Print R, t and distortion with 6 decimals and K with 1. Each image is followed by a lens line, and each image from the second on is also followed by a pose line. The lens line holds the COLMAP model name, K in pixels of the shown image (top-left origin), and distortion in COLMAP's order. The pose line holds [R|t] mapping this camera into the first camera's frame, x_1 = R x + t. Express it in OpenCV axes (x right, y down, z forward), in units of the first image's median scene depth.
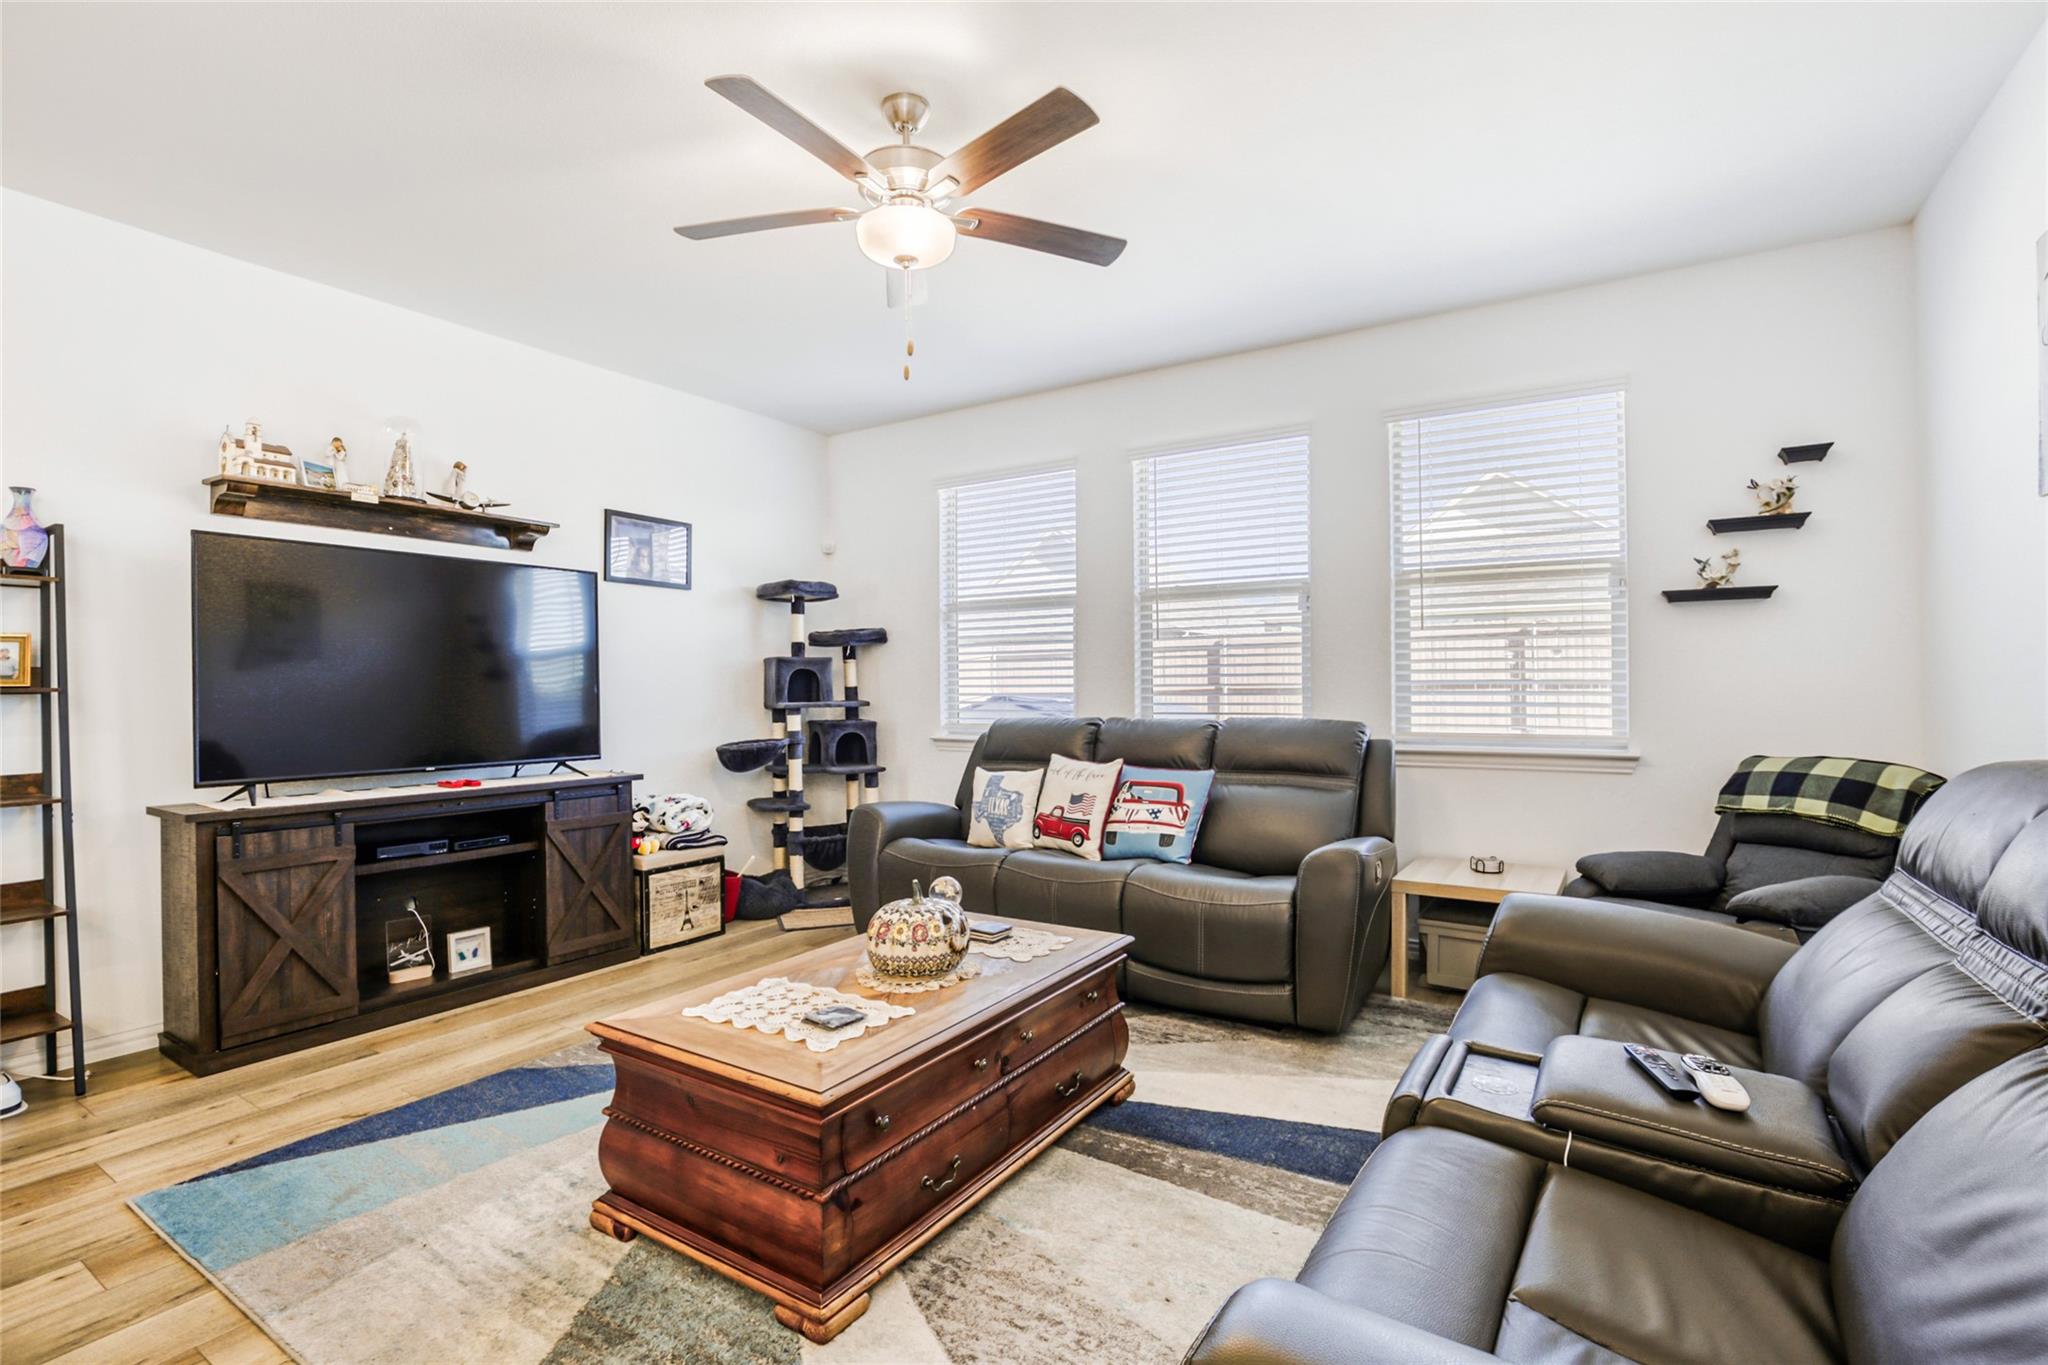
lens RADIAL K [[947.2, 0, 1042.5], [0, 947.2, 685.8], [0, 0, 1]] dist [-0.030555, 0.003163]
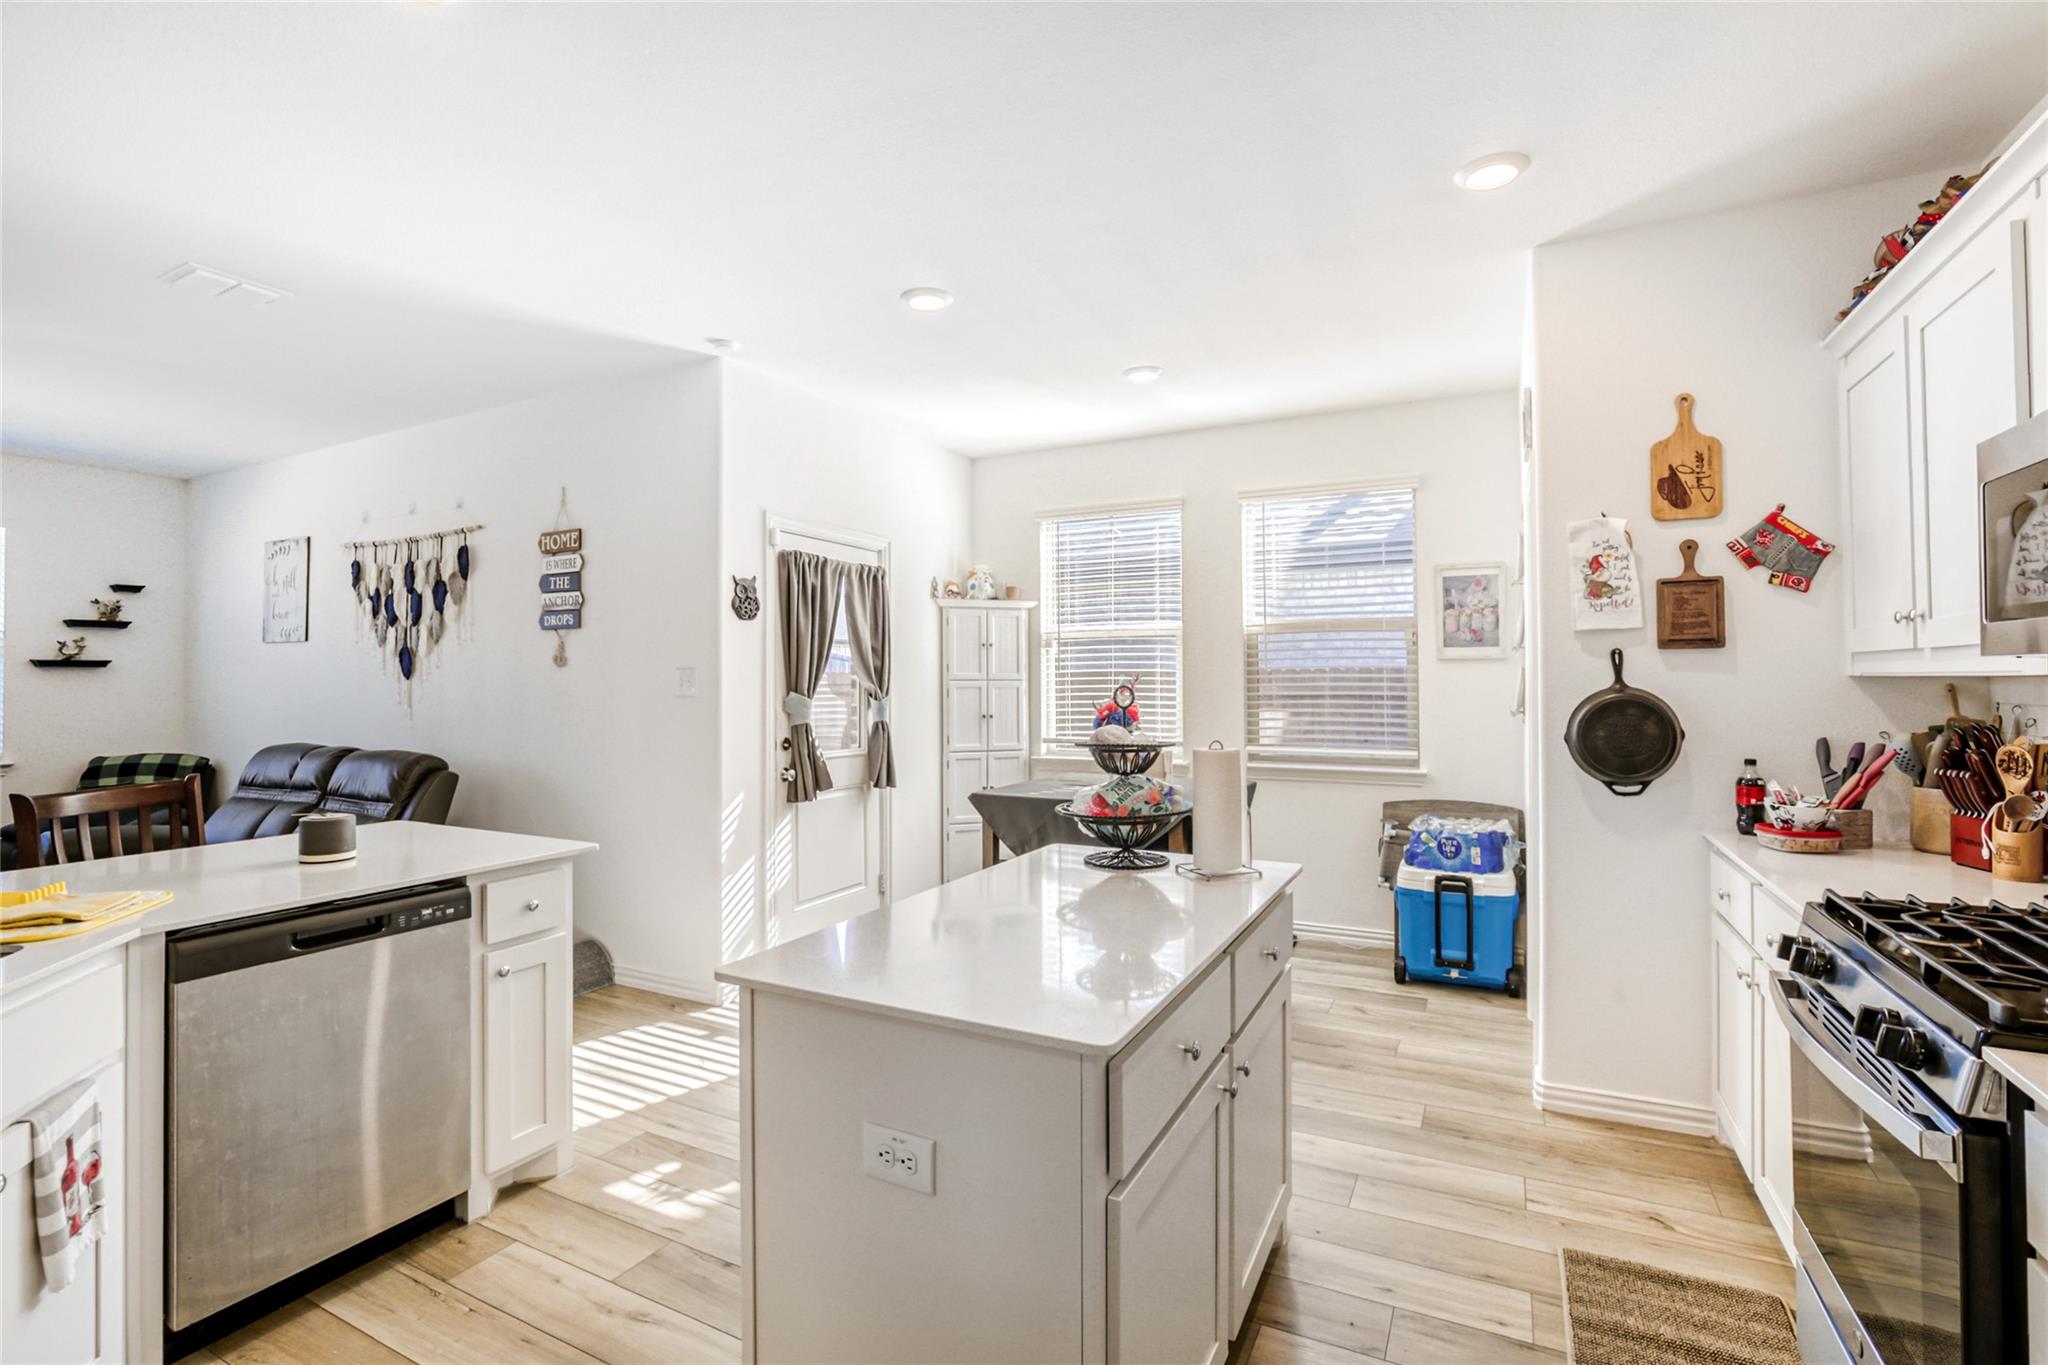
lens RADIAL K [[911.4, 0, 1025.4], [0, 911.4, 670.8], [0, 0, 1]] dist [-0.015358, 0.000042]
pose [[-0.074877, 0.017958, 0.997031, -0.909546], [0.006693, 0.999824, -0.017506, -0.040249], [-0.997170, 0.005362, -0.074984, -0.534057]]
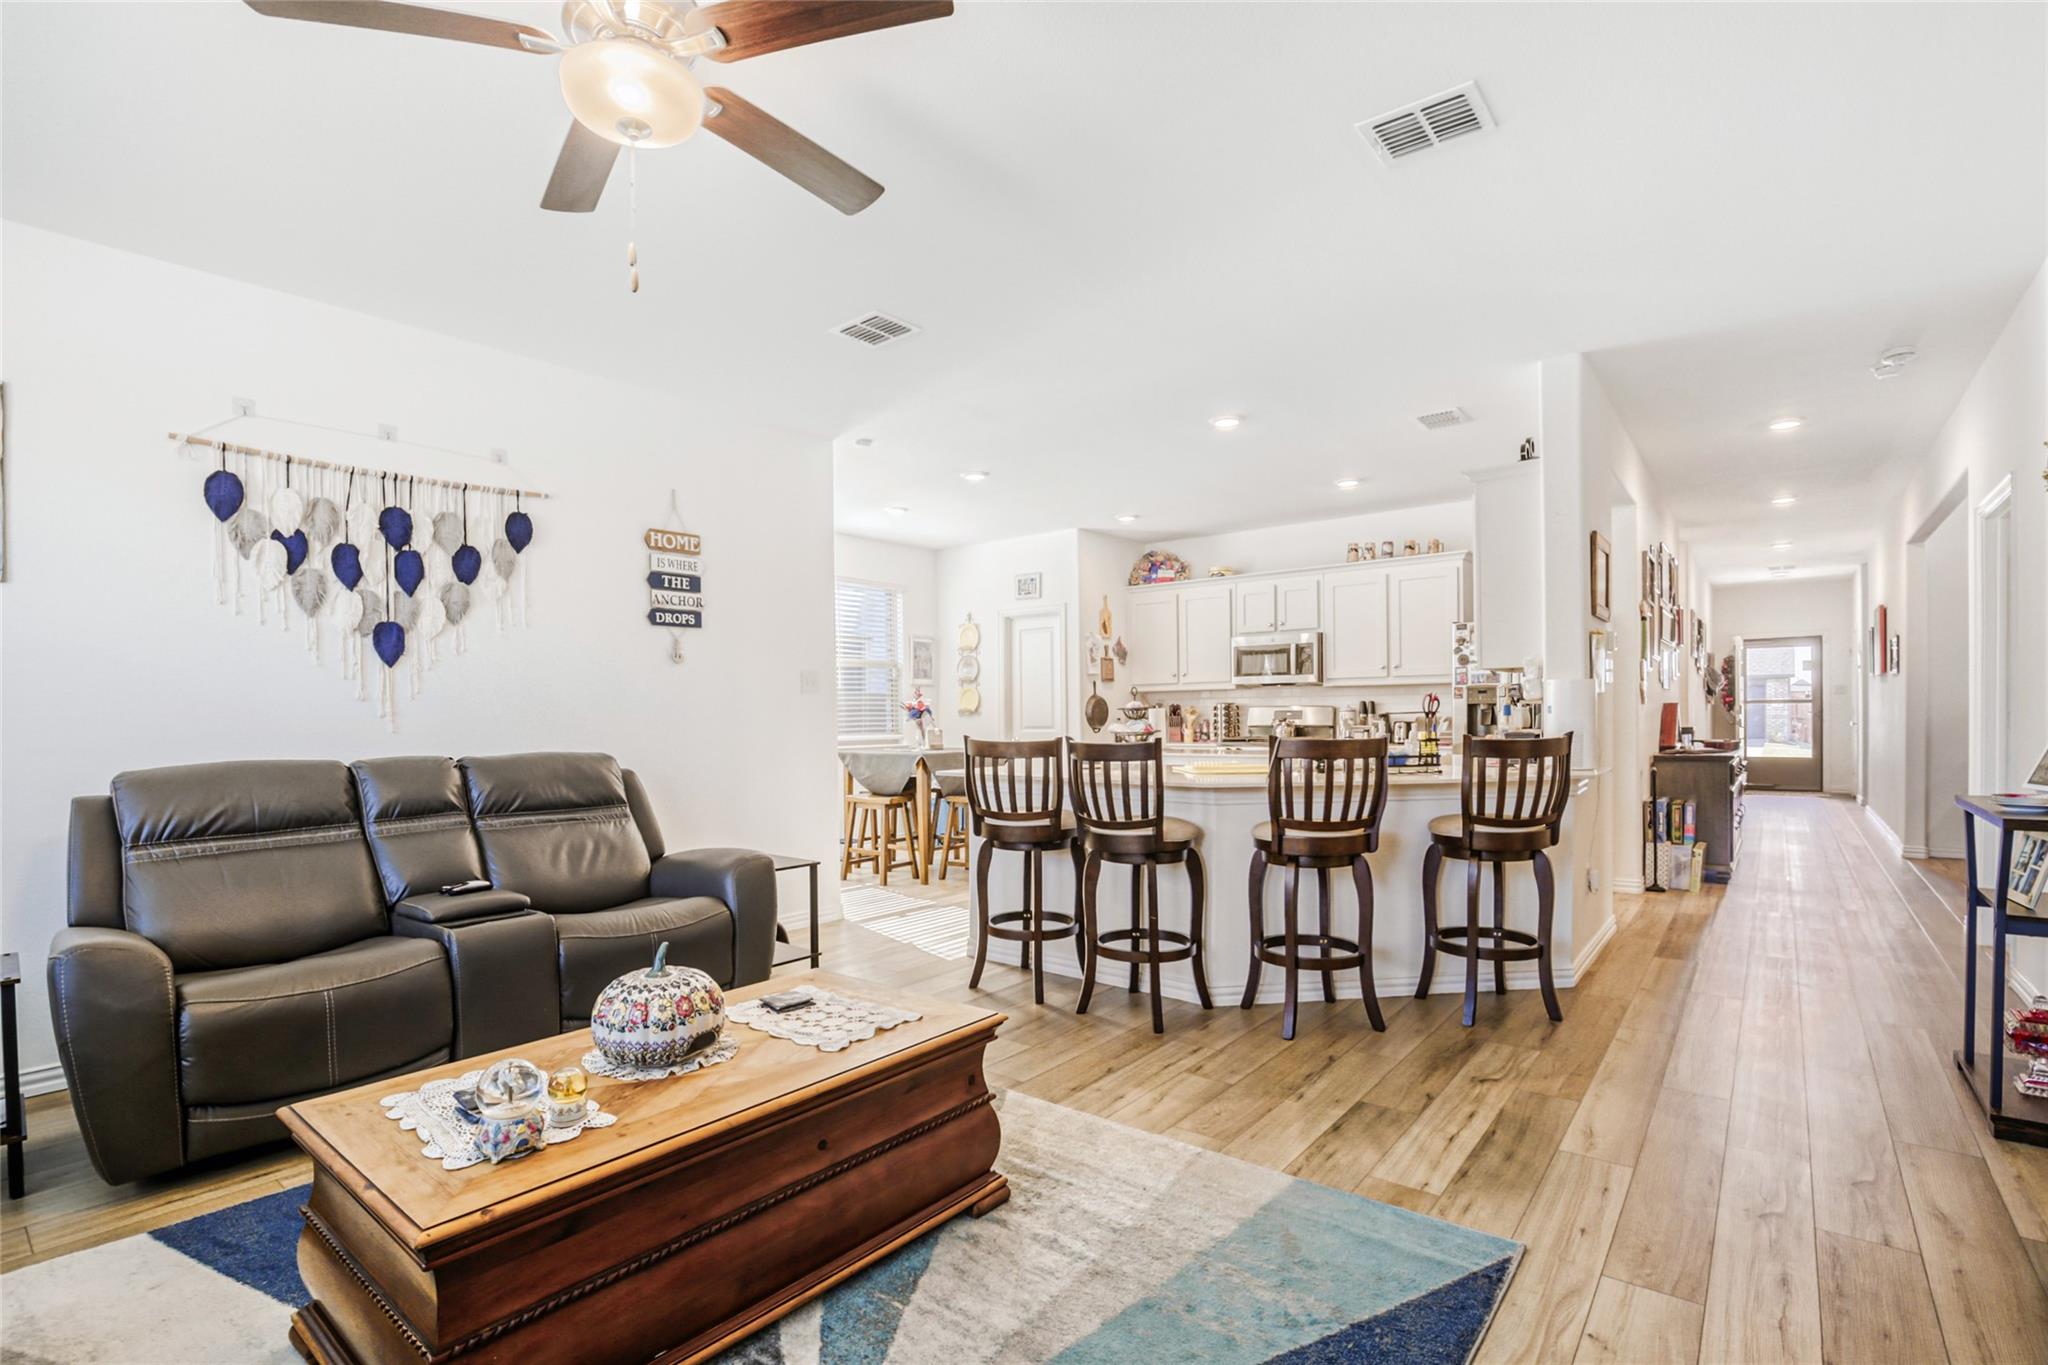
lens RADIAL K [[947.2, 0, 1034.5], [0, 947.2, 717.5], [0, 0, 1]] dist [-0.030555, 0.003163]
pose [[-0.991358, 0.017304, 0.130041, -0.357959], [0.017964, 0.999831, 0.003903, 0.004102], [-0.129951, 0.006205, -0.991501, 1.096771]]
